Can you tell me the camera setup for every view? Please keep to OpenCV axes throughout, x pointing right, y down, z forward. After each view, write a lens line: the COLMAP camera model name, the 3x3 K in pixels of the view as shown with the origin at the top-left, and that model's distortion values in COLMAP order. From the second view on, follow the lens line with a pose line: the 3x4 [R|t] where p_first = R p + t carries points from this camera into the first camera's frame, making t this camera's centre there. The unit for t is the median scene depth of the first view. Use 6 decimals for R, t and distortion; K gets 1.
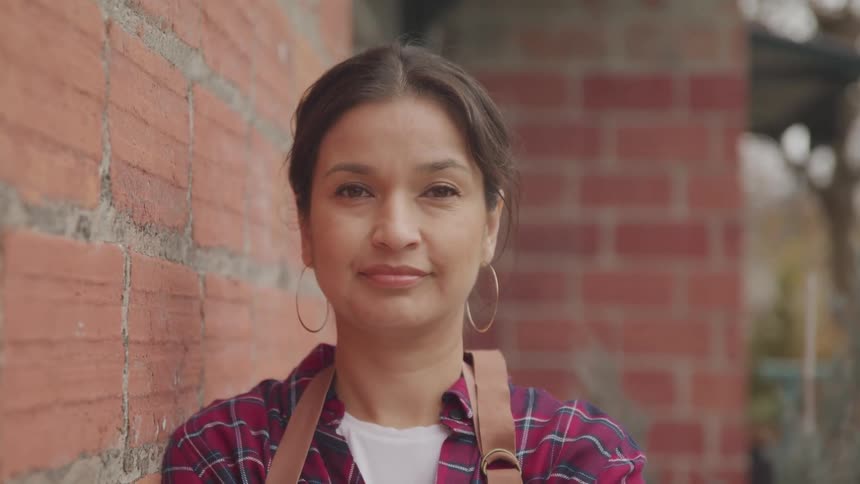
lens RADIAL K [[1941.3, 0, 430.0], [0, 1941.3, 242.0], [0, 0, 1]] dist [0.095536, 0.517861]
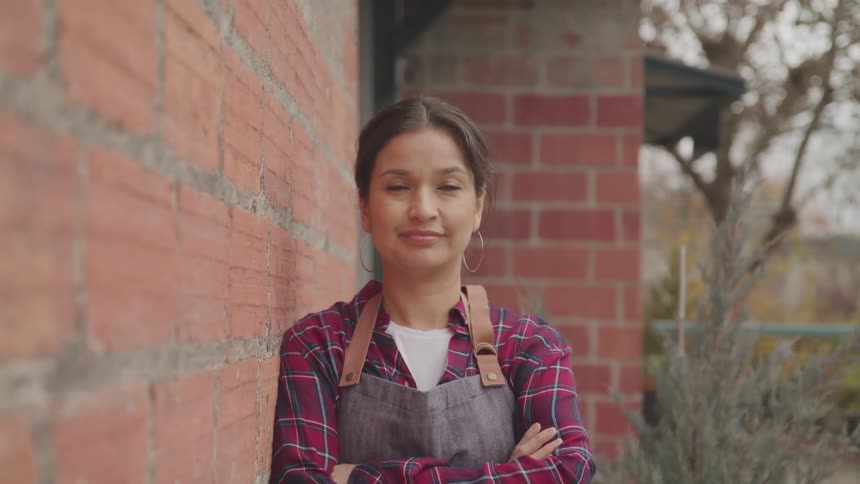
lens RADIAL K [[1673.2, 0, 430.0], [0, 1673.2, 242.0], [0, 0, 1]] dist [0.099272, 0.242075]
pose [[0.999479, 0.001195, 0.032244, -0.055891], [-0.001403, 0.999978, 0.006450, 0.012184], [-0.032235, -0.006492, 0.999459, -0.414617]]
